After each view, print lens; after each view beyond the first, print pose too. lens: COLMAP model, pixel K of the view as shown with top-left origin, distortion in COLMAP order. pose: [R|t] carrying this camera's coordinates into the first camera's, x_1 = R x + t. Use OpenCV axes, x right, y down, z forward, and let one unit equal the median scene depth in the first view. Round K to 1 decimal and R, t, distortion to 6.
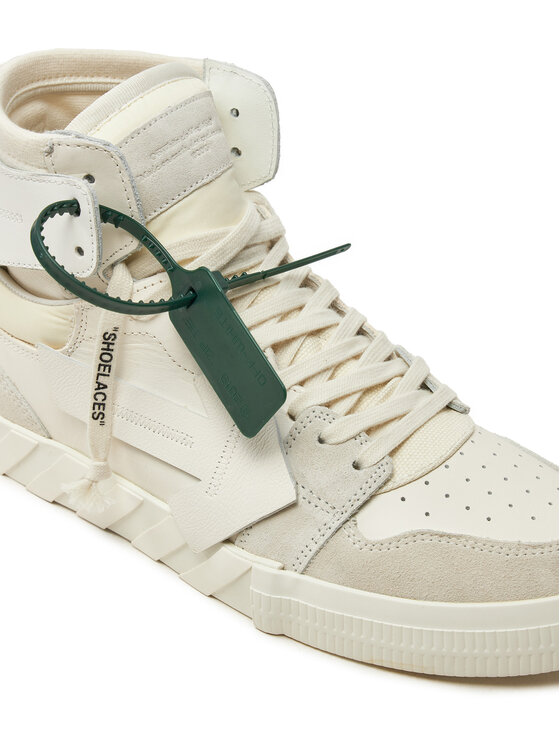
lens RADIAL K [[1684.9, 0, 280.0], [0, 1684.9, 373.0], [0, 0, 1]] dist [-0.093919, -0.453115]
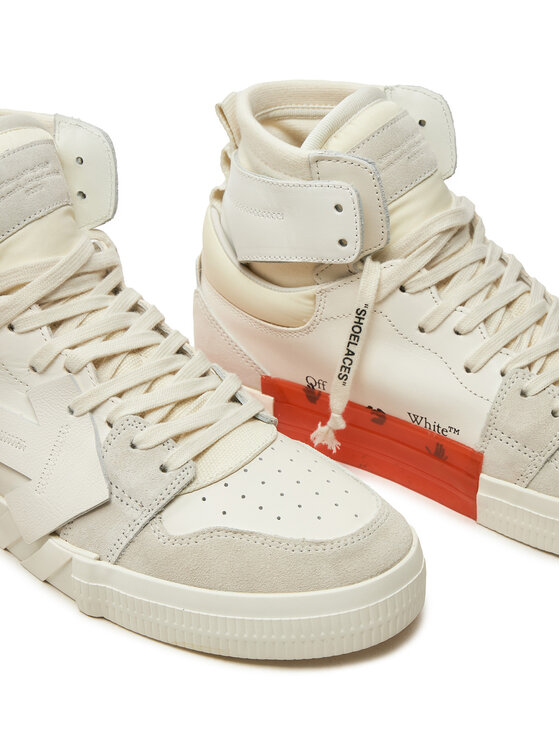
lens RADIAL K [[1220.2, 0, 280.0], [0, 1220.2, 373.0], [0, 0, 1]] dist [-0.107076, 0.021091]
pose [[0.999916, 0.011596, 0.005721, 0.116017], [-0.011475, 0.999717, -0.020824, 0.007136], [-0.005961, 0.020756, 0.999767, 0.182732]]
